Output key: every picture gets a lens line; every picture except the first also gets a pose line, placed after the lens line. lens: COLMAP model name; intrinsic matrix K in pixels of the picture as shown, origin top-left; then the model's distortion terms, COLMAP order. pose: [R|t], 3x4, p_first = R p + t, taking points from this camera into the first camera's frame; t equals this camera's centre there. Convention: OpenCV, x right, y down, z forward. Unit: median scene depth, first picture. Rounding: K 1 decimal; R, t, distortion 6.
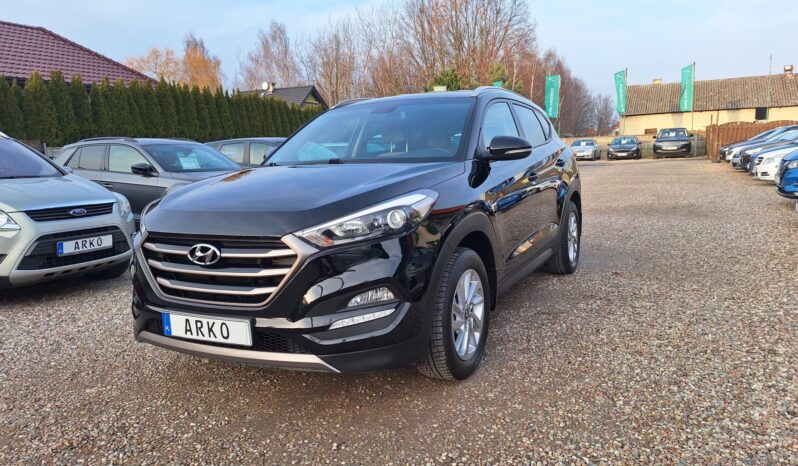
lens RADIAL K [[584.6, 0, 412.0], [0, 584.6, 229.9], [0, 0, 1]] dist [0.072876, -0.059974]
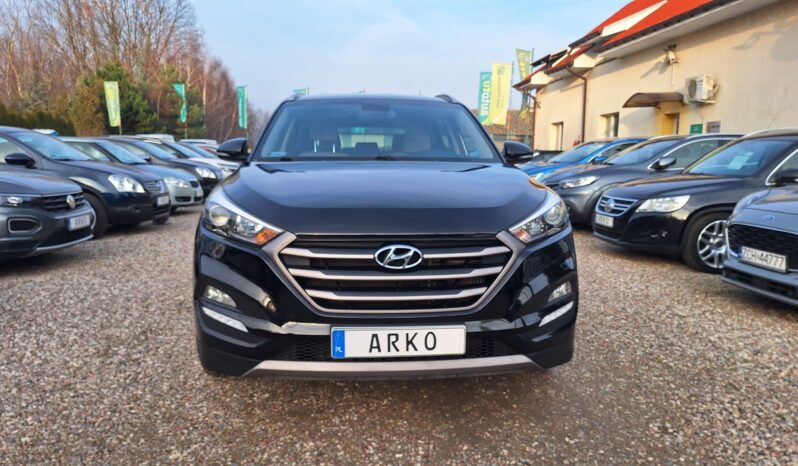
lens RADIAL K [[584.6, 0, 391.7], [0, 584.6, 232.5], [0, 0, 1]] dist [0.072876, -0.059974]
pose [[0.854830, -0.021147, 0.518478, -0.804090], [0.028942, 0.999557, -0.006948, 0.011041], [-0.518101, 0.020945, 0.855063, 0.262438]]
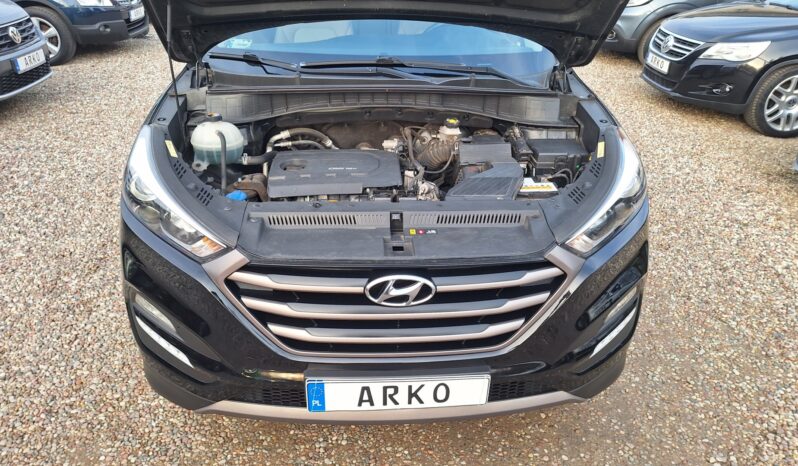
lens RADIAL K [[584.6, 0, 404.4], [0, 584.6, 230.8], [0, 0, 1]] dist [0.072876, -0.059974]
pose [[0.859655, -0.181747, 0.477453, -0.617082], [0.010707, 0.940783, 0.338840, -0.214752], [-0.510763, -0.286174, 0.810695, 0.530115]]
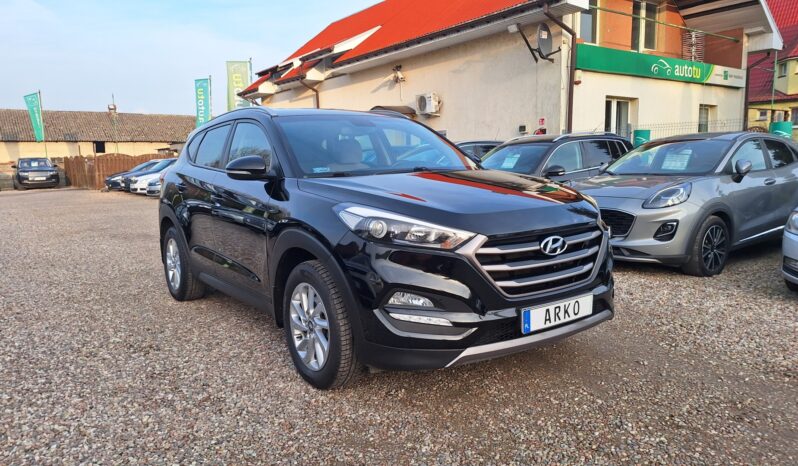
lens RADIAL K [[584.6, 0, 393.5], [0, 584.6, 233.7], [0, 0, 1]] dist [0.072876, -0.059974]
pose [[0.467770, -0.085507, 0.879704, -1.447025], [0.129503, 0.991198, 0.027483, -0.049219], [-0.874311, 0.101068, 0.474726, 0.733699]]
